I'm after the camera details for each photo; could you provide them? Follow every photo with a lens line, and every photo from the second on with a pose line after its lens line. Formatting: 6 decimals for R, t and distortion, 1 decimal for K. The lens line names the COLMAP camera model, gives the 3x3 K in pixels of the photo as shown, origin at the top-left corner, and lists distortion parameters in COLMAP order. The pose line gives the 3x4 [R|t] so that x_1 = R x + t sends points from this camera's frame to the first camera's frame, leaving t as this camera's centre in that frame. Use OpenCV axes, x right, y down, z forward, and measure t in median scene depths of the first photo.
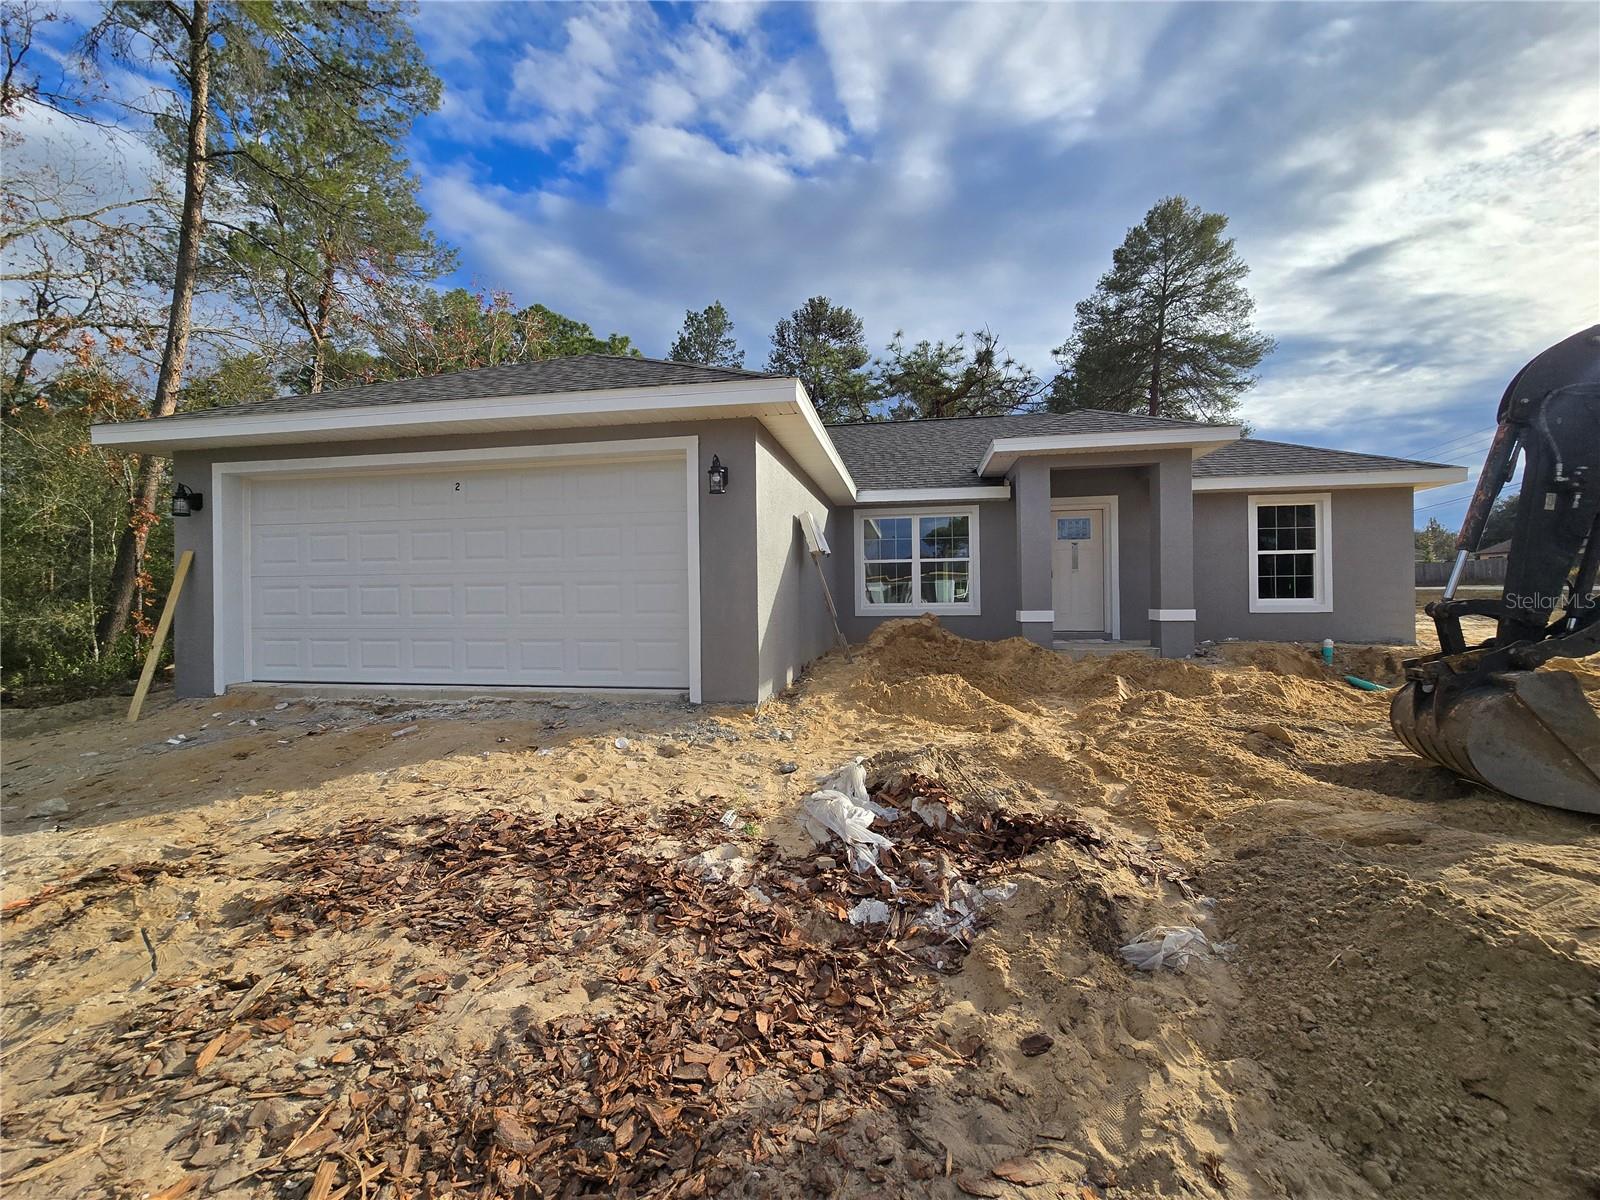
lens RADIAL K [[655.0, 0, 803.8], [0, 655.0, 601.5], [0, 0, 1]] dist [-0.004956, 0.000305]
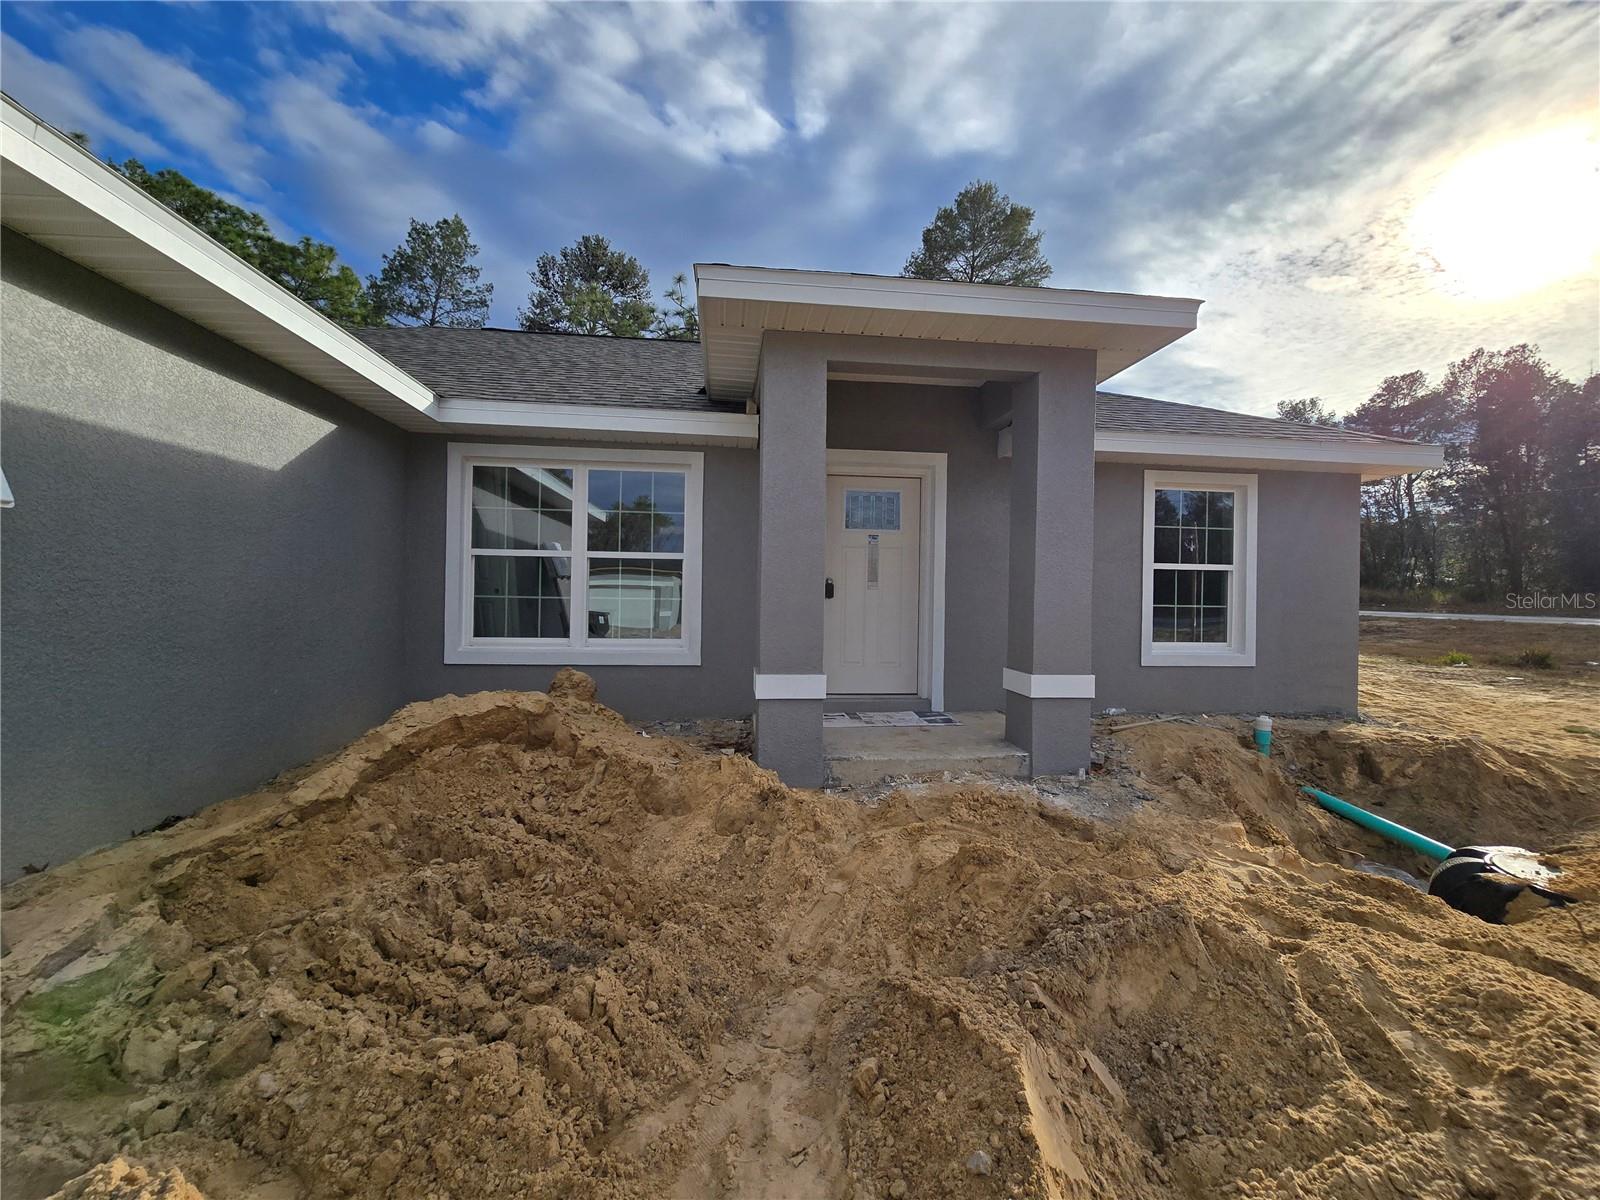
lens RADIAL K [[647.3, 0, 810.4], [0, 647.3, 598.6], [0, 0, 1]] dist [-0.001301, 0.000042]
pose [[0.957143, 0.025951, 0.288450, 0.214919], [-0.024827, 0.999663, -0.007555, -0.031781], [-0.288549, 0.000069, 0.957465, 0.510949]]
